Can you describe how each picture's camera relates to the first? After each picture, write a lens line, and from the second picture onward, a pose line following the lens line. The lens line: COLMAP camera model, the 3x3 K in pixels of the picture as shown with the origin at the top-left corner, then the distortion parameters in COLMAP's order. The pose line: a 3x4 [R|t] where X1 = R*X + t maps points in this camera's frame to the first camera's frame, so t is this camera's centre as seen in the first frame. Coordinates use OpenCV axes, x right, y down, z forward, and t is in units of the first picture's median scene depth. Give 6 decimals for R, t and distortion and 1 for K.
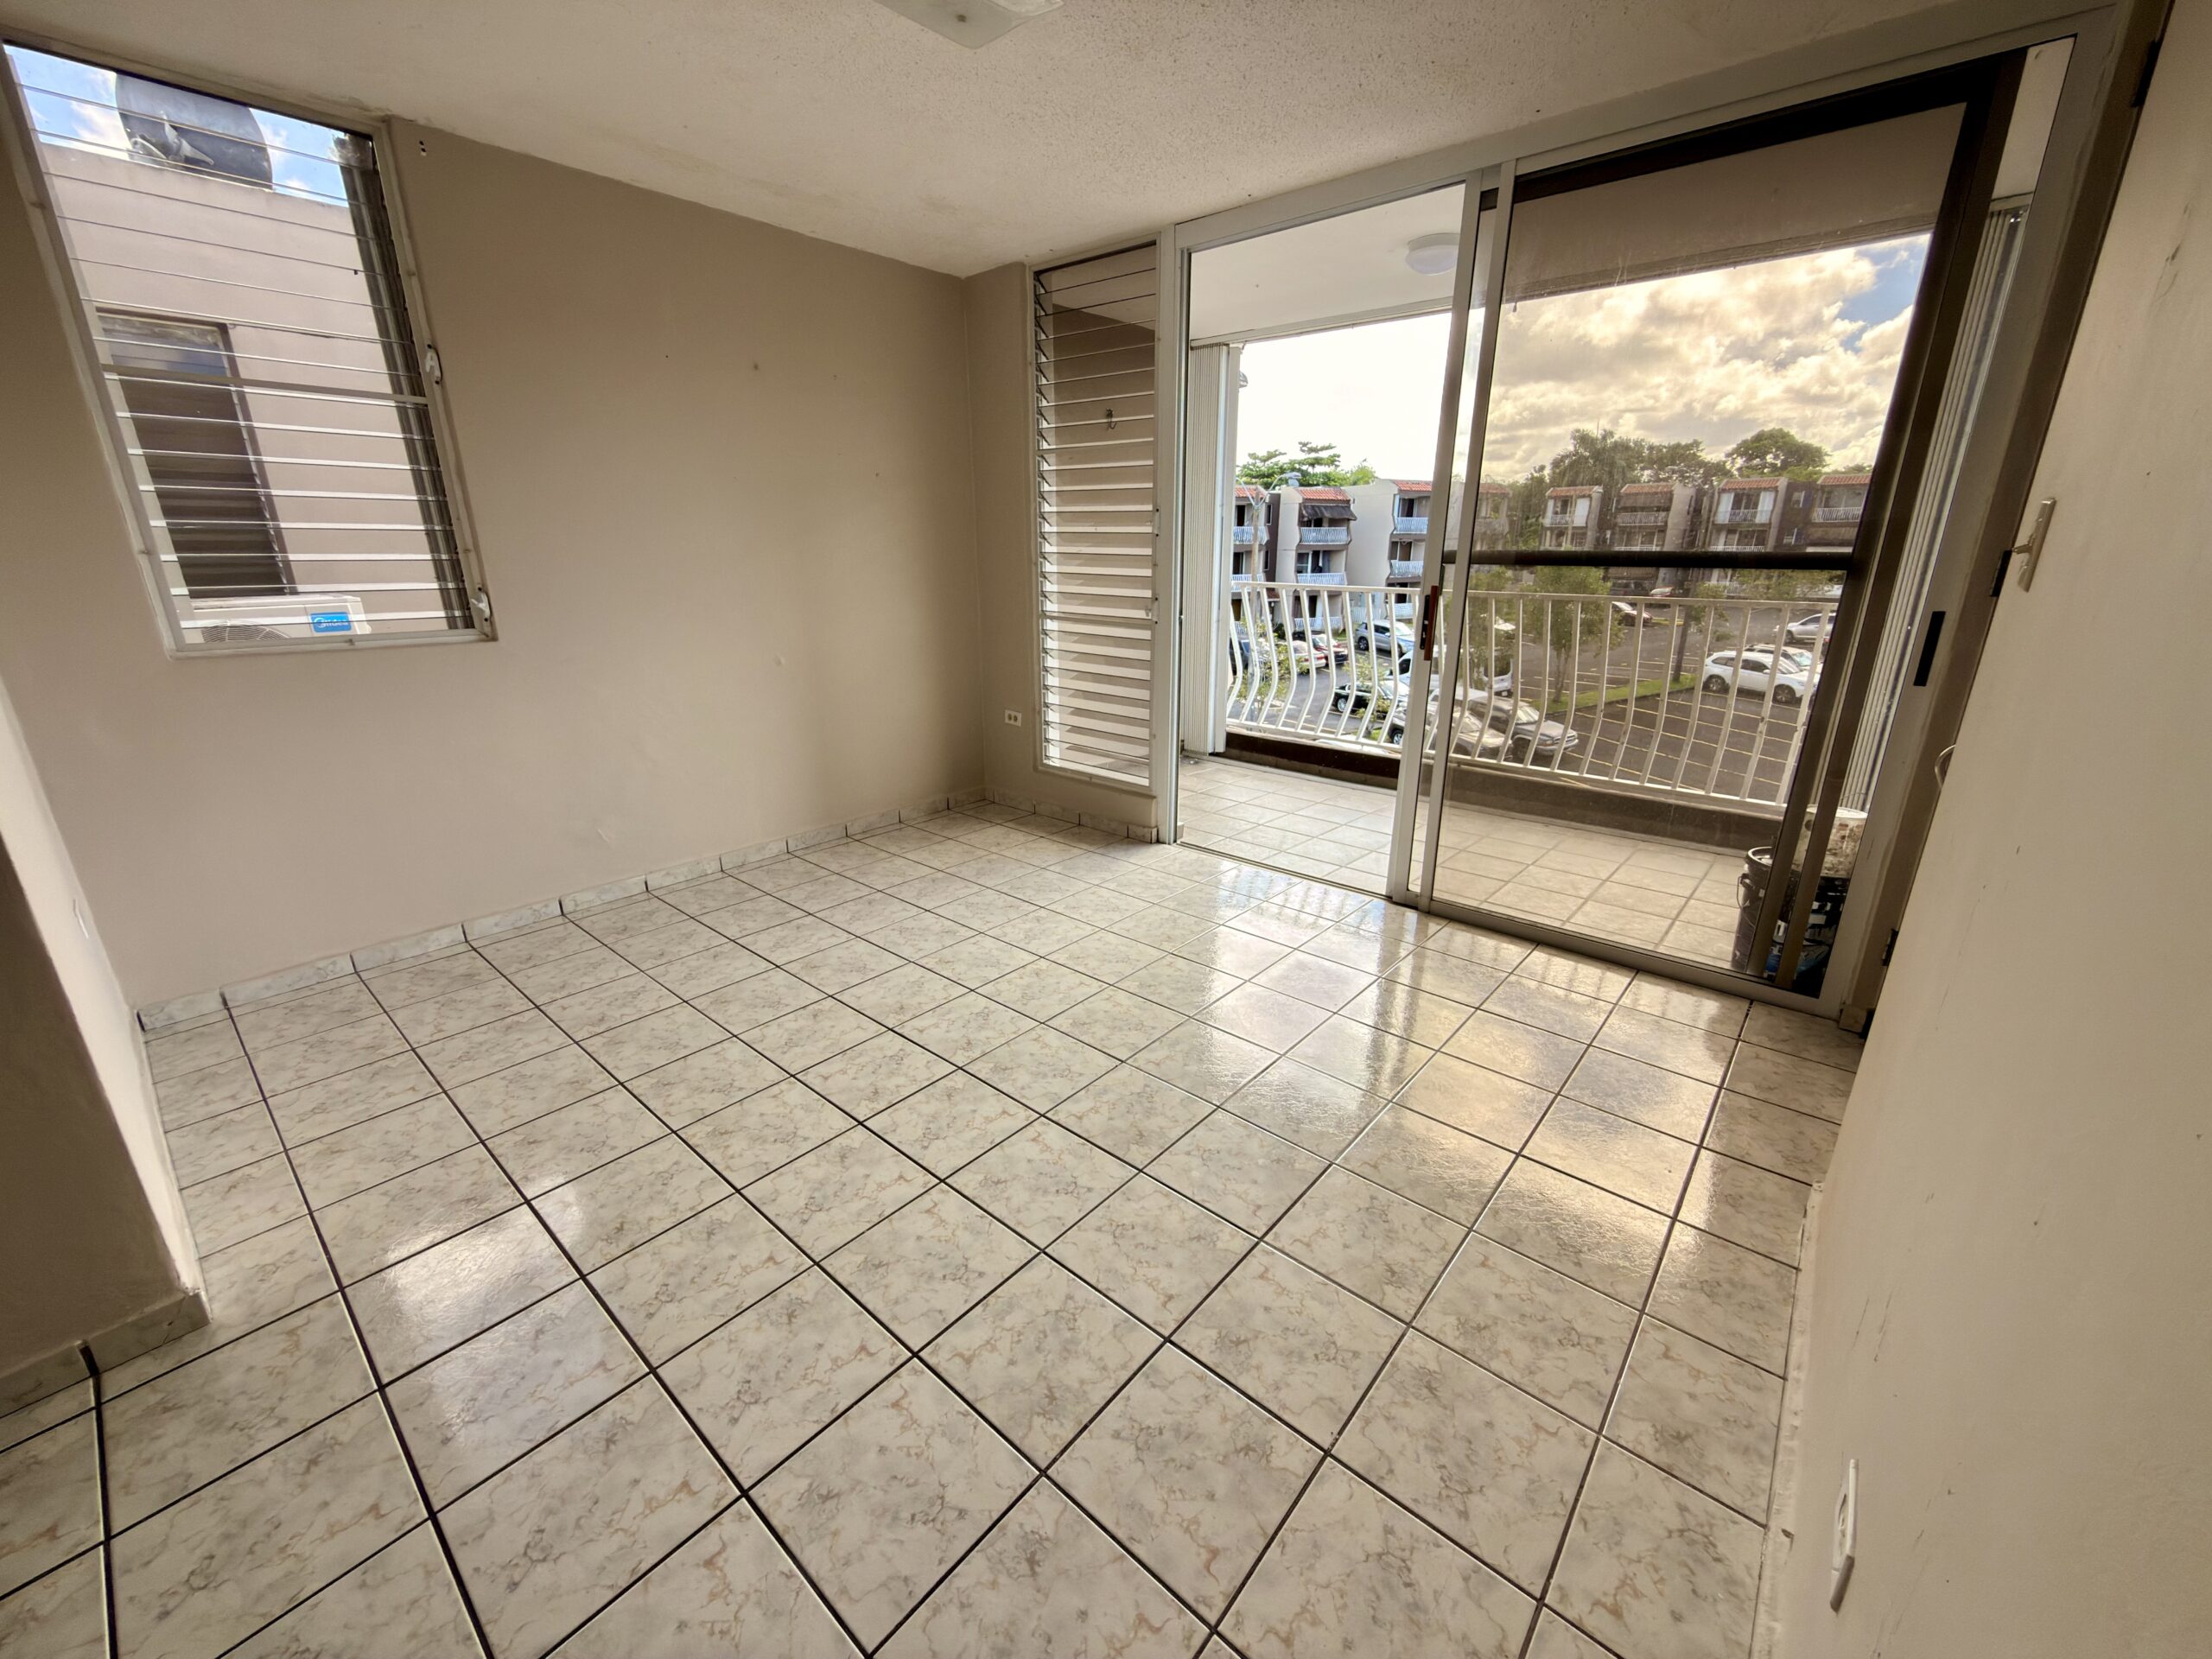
lens RADIAL K [[884.8, 0, 1114.8], [0, 884.8, 823.4], [0, 0, 1]] dist [-0.000761, -0.000263]
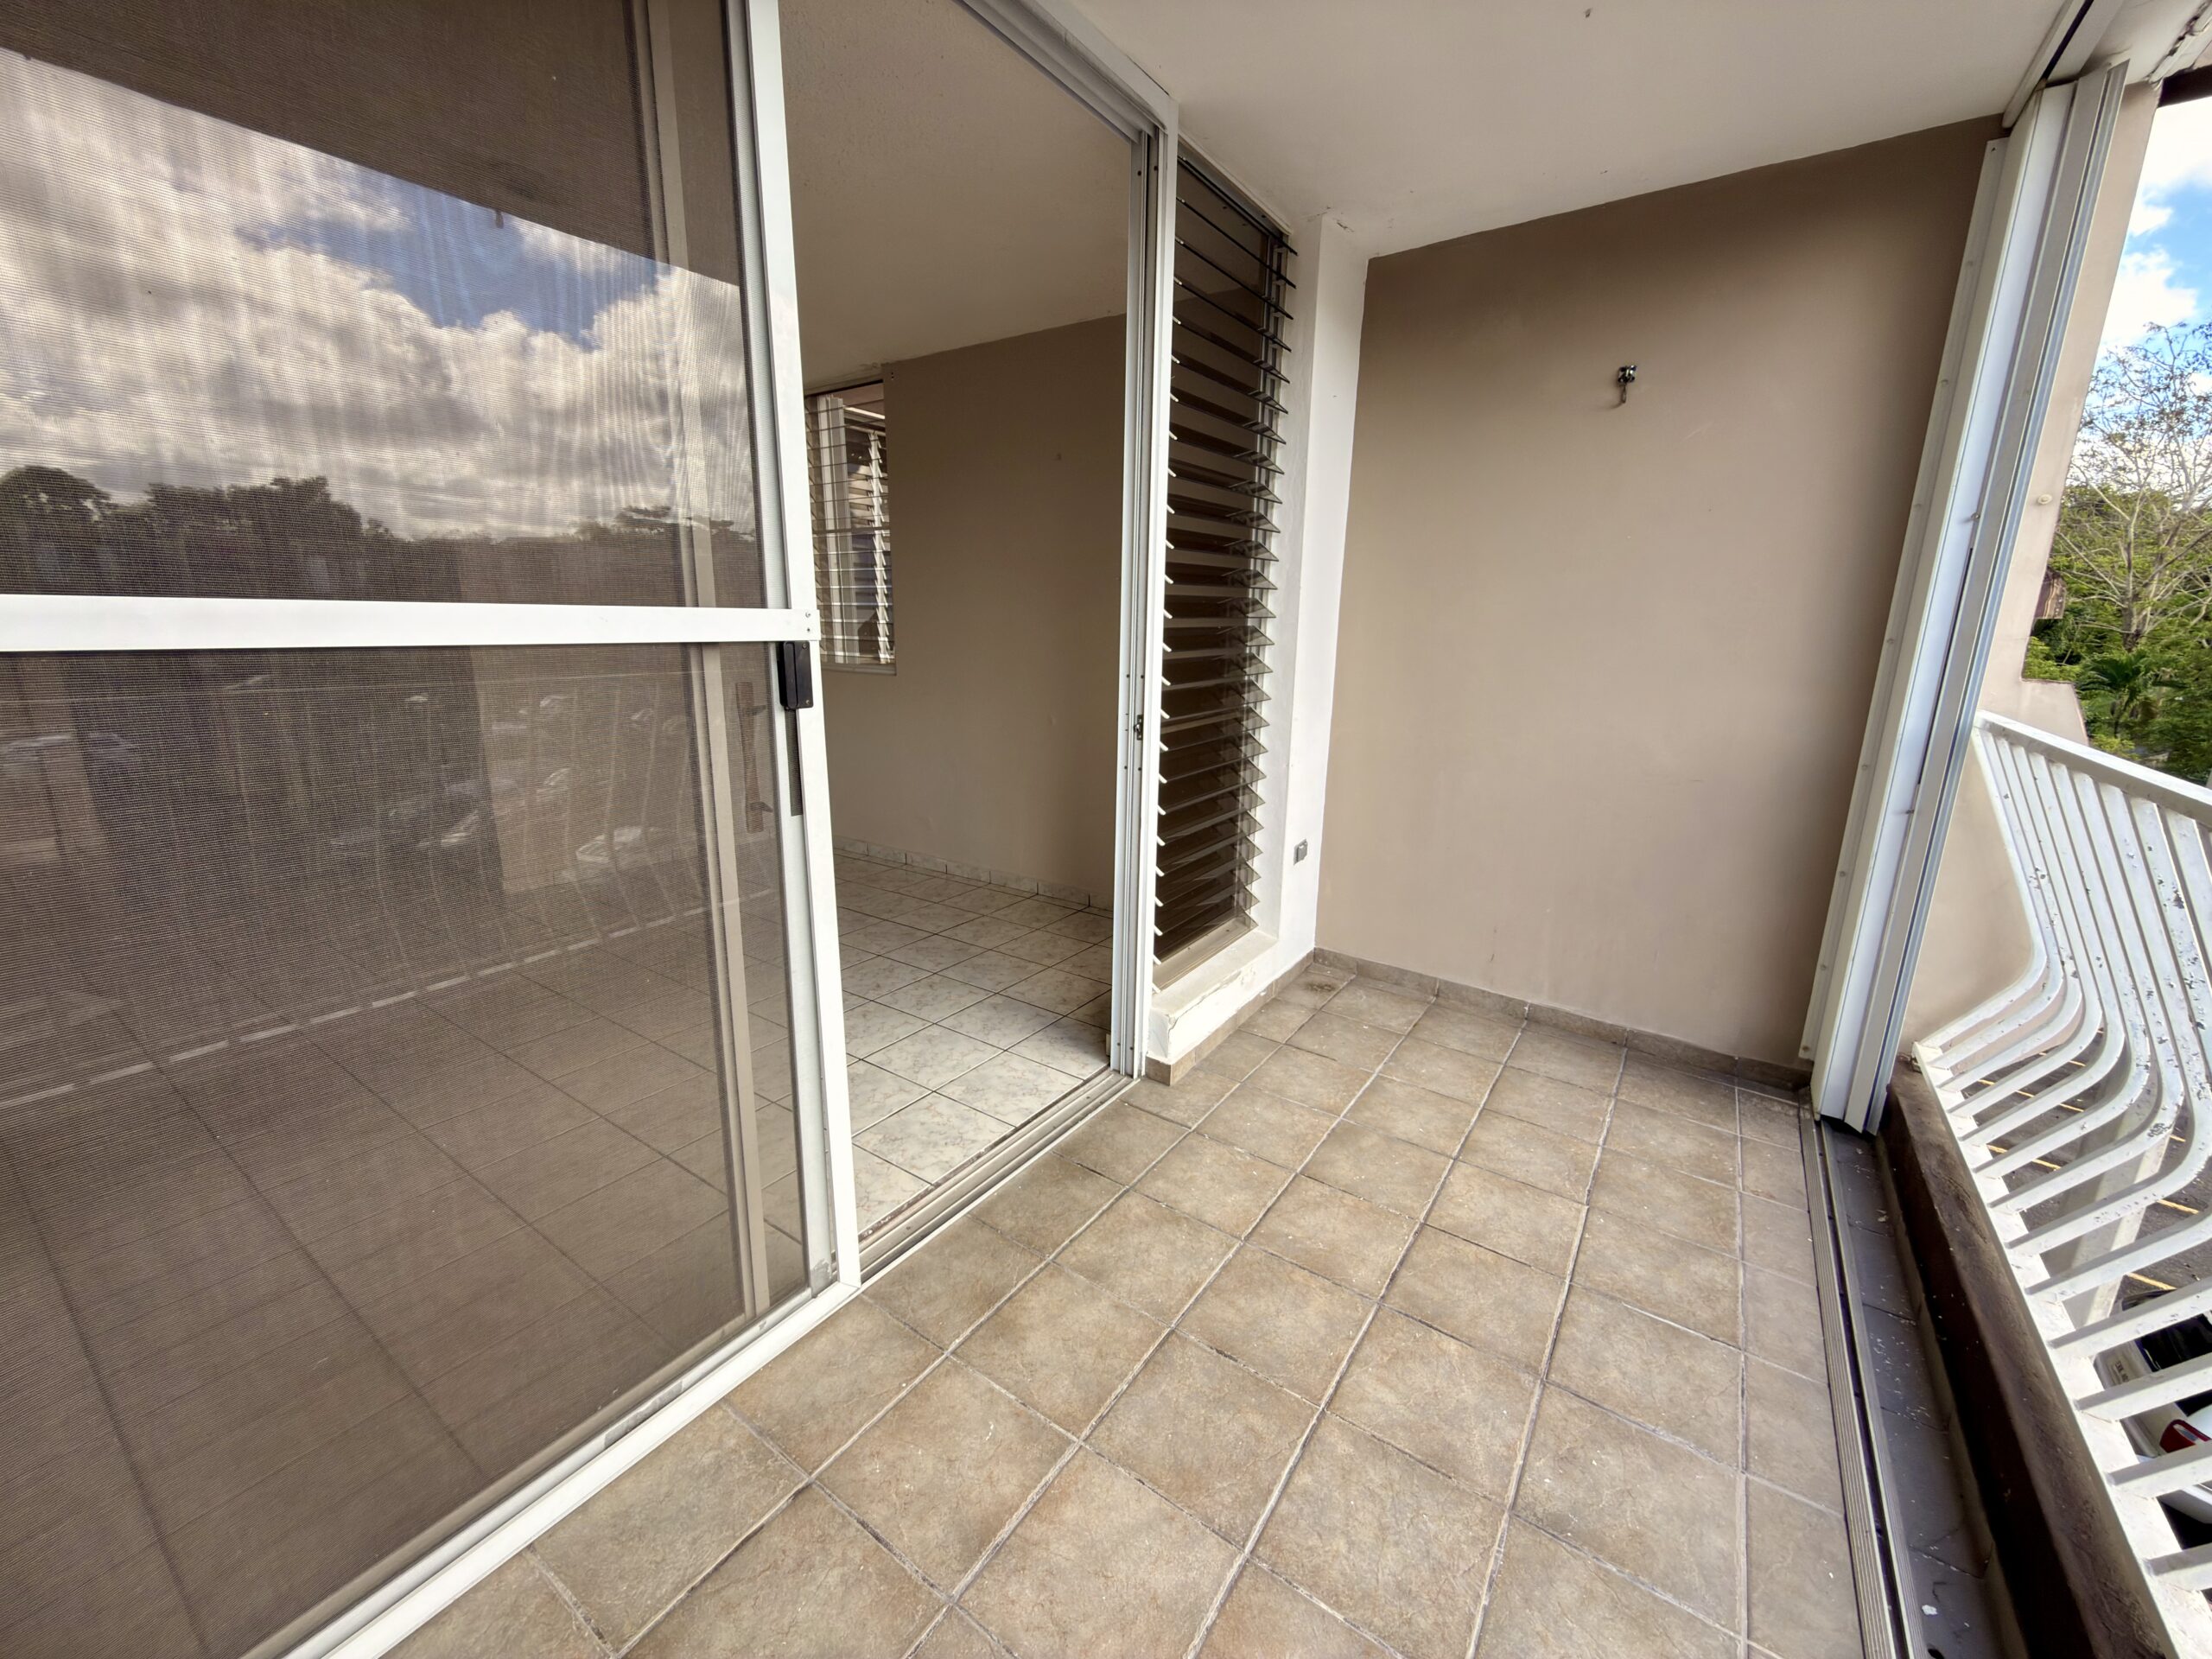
lens RADIAL K [[884.8, 0, 1100.6], [0, 884.8, 826.3], [0, 0, 1]] dist [-0.000761, -0.000263]
pose [[0.101879, 0.223981, -0.969254, 1.234158], [-0.309870, 0.932995, 0.183031, -0.490989], [0.945305, 0.281695, 0.164457, 1.602787]]
